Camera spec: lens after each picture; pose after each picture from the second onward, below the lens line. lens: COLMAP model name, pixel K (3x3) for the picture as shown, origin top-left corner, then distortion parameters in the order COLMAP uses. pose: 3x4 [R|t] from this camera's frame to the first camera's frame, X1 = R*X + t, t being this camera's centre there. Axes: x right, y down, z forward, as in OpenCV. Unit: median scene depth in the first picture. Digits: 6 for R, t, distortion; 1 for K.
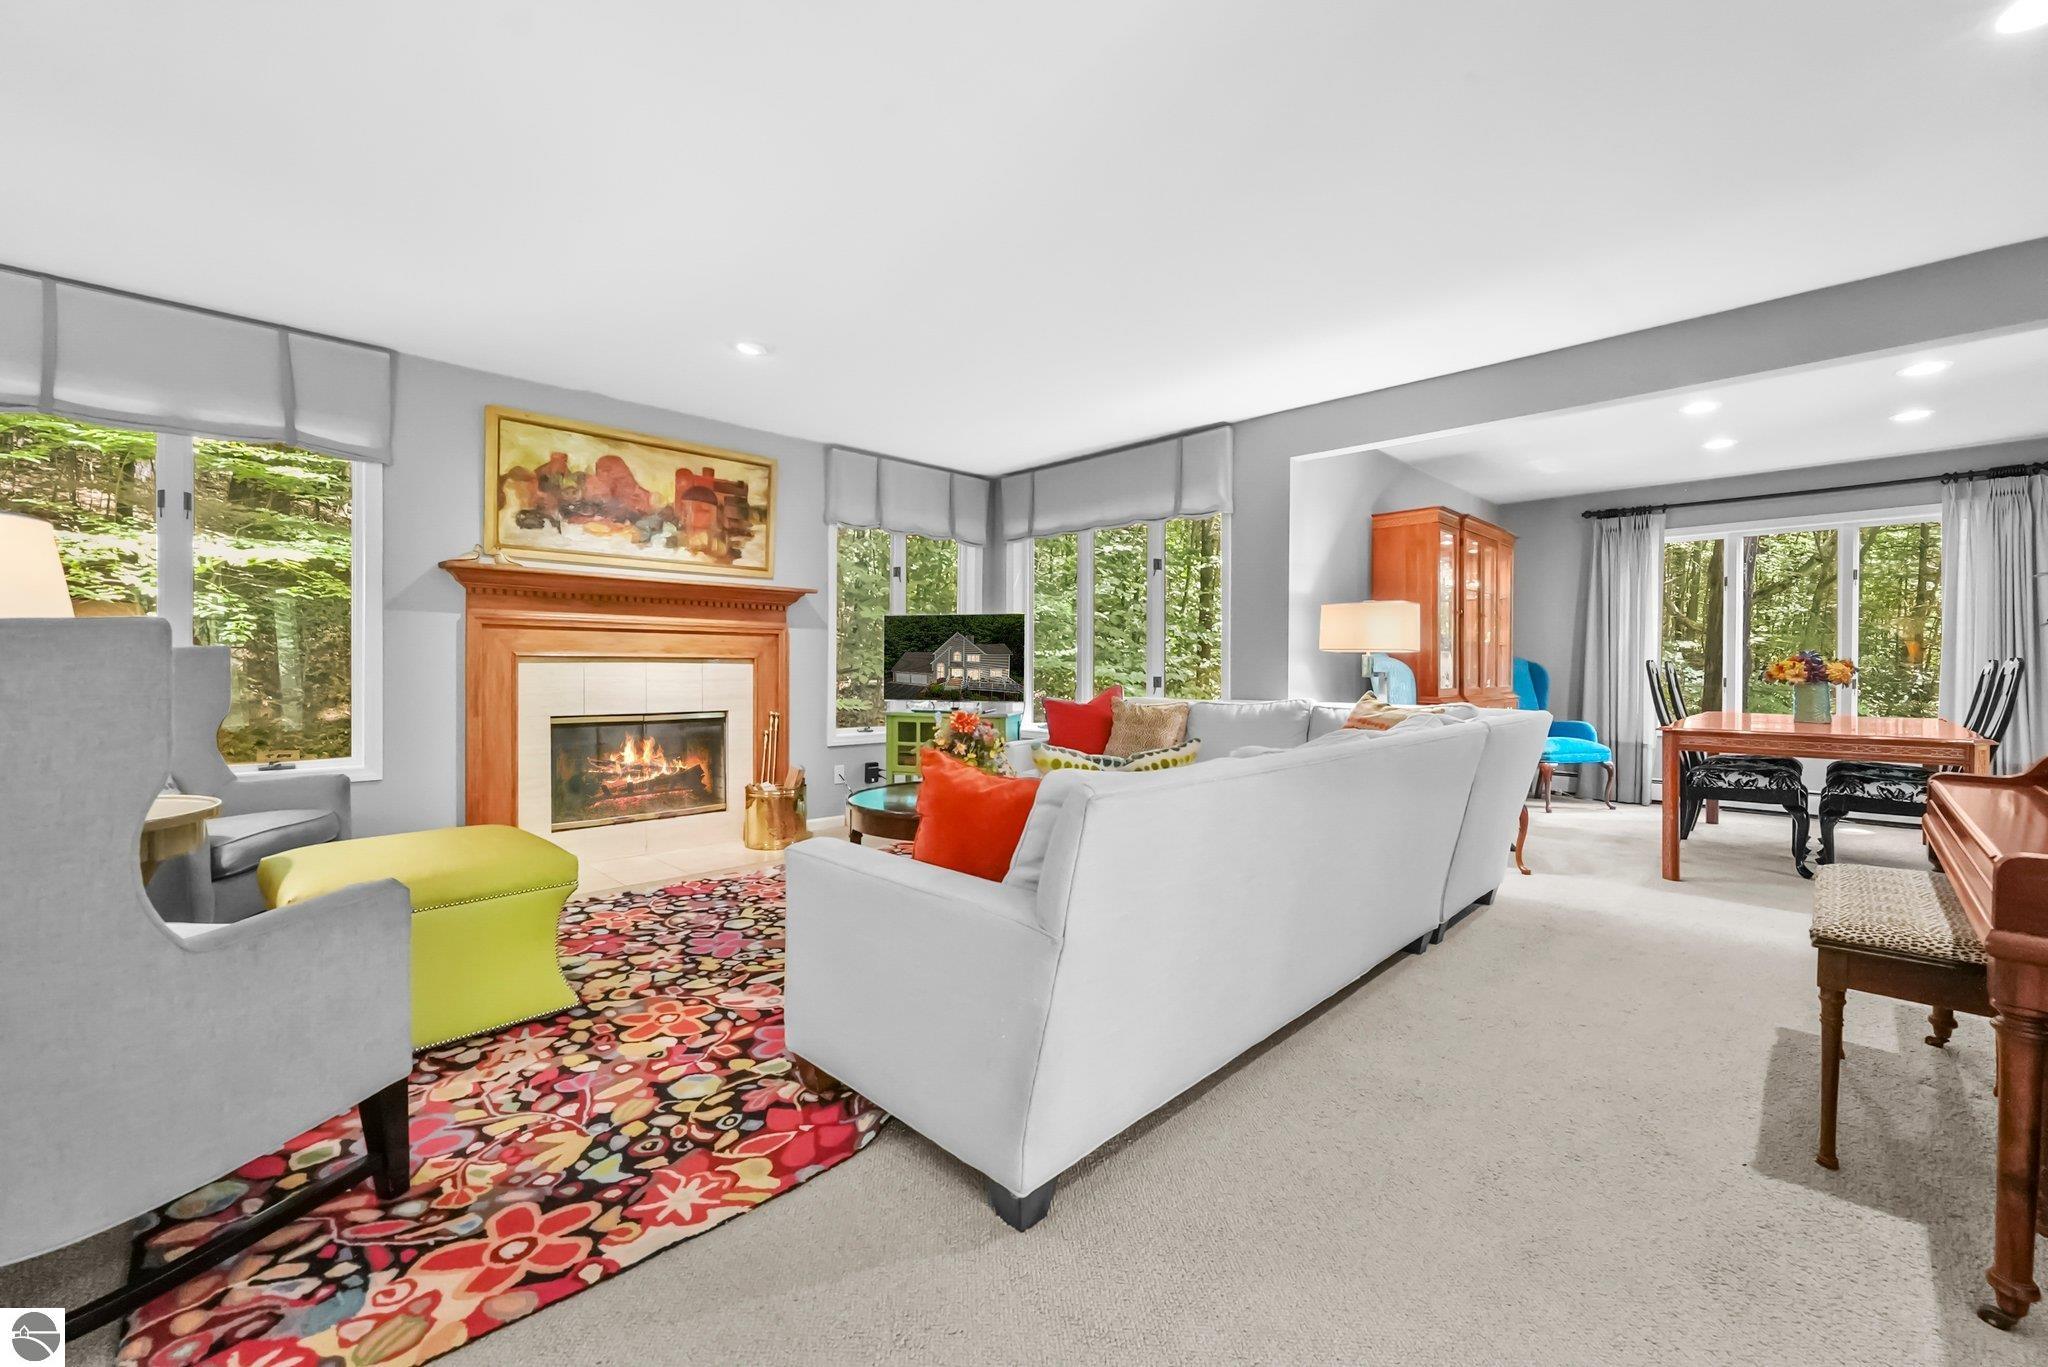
lens RADIAL K [[829.5, 0, 1026.8], [0, 829.5, 671.5], [0, 0, 1]] dist [-0.004412, 0.000129]
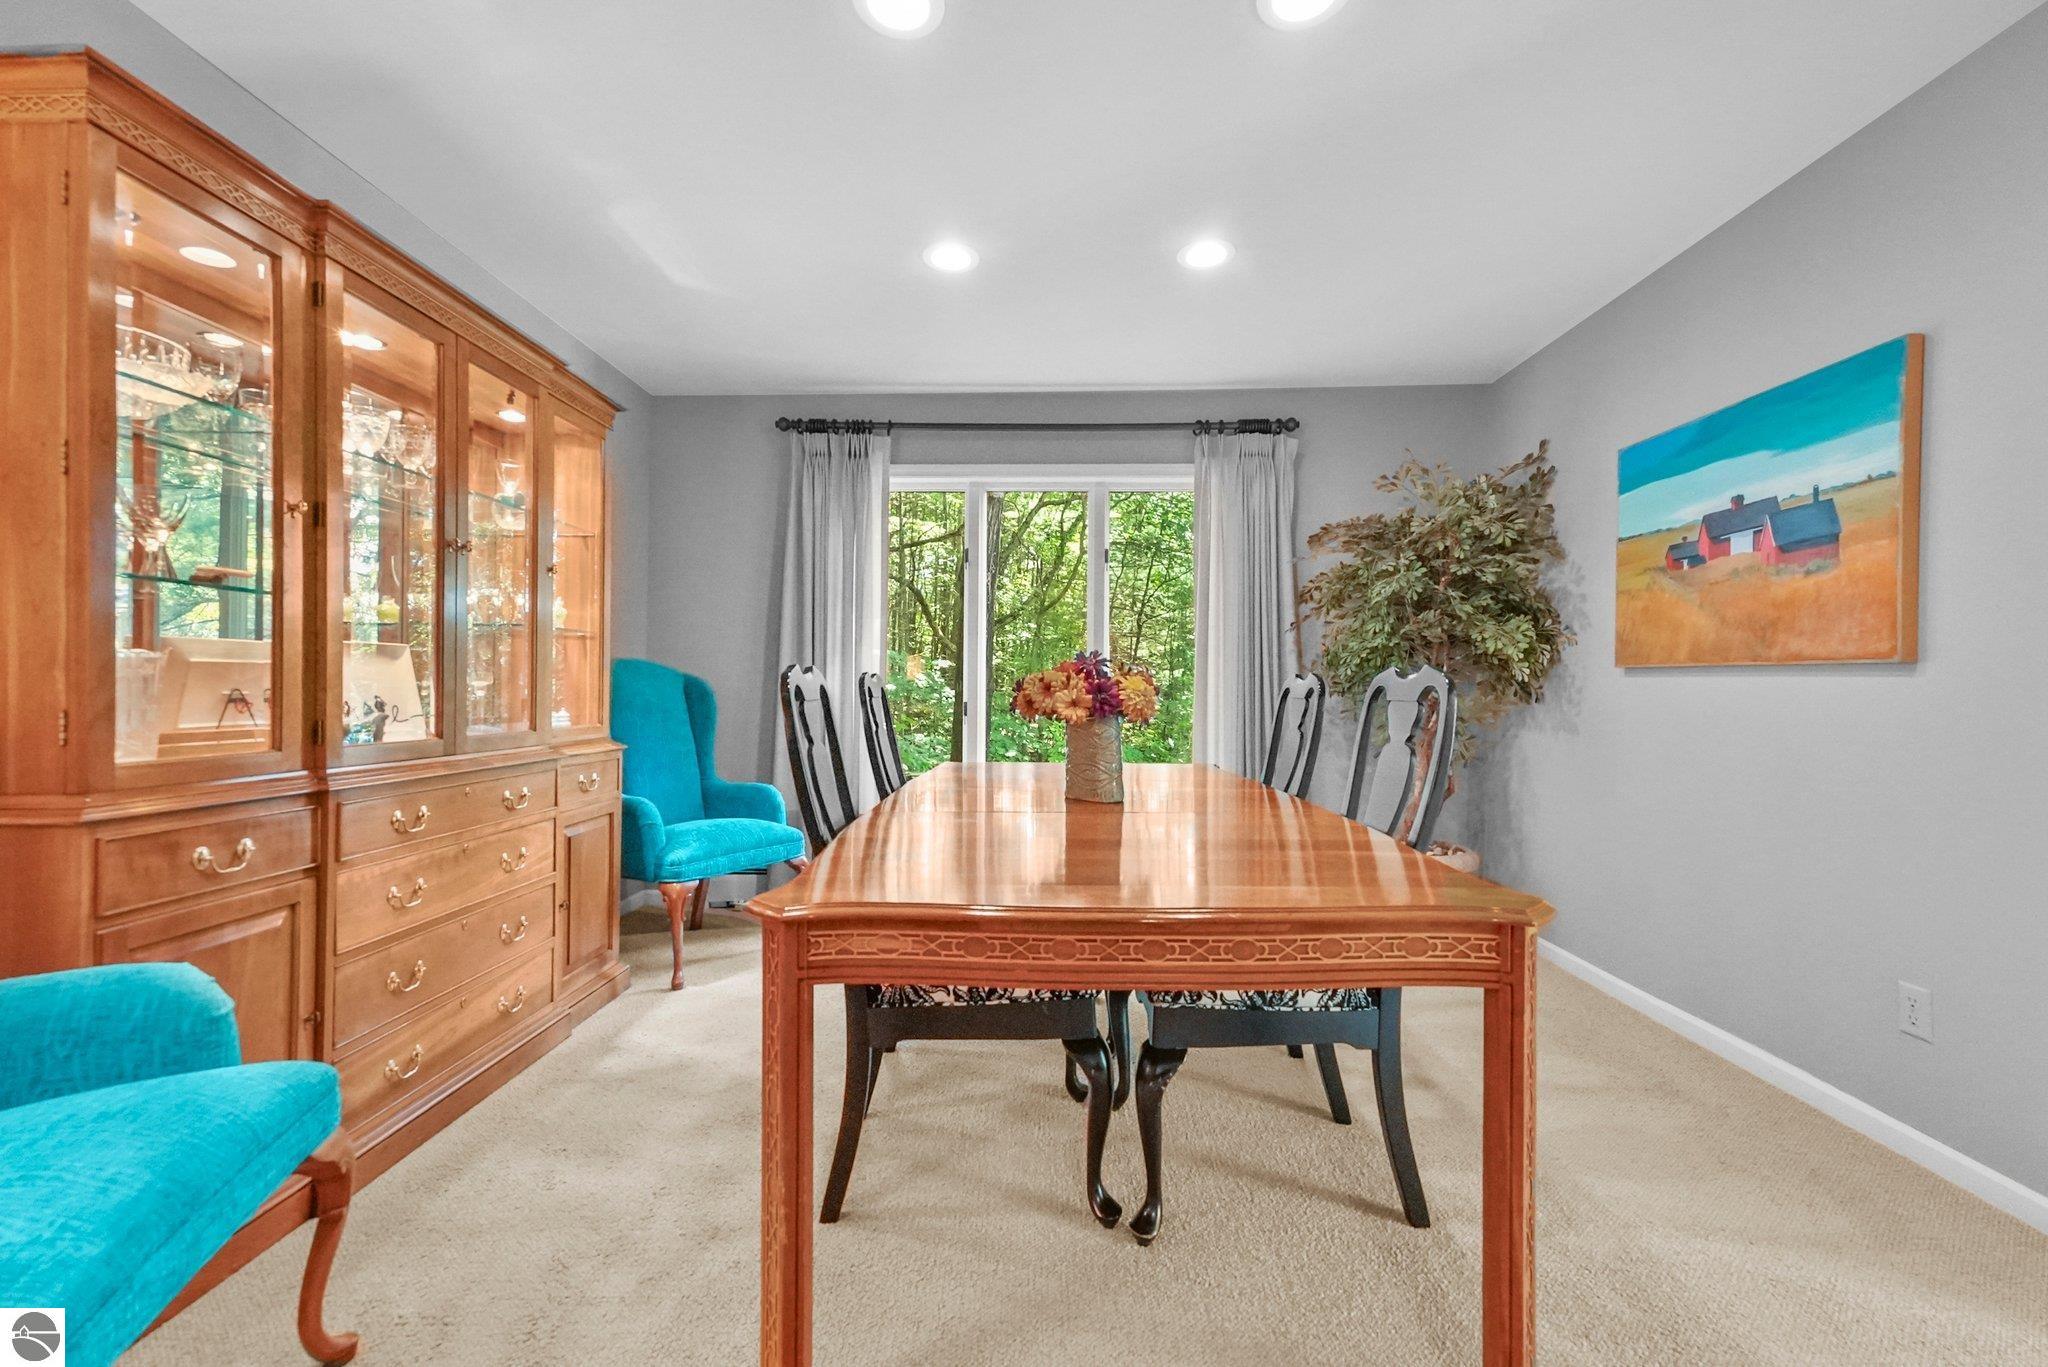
lens RADIAL K [[830.5, 0, 1024.0], [0, 830.5, 683.5], [0, 0, 1]] dist [0.000050, -0.000001]
pose [[0.726129, 0.003720, 0.687548, 0.441194], [0.001600, 0.999974, -0.007100, -0.002377], [-0.687556, 0.006255, 0.726104, 0.508551]]
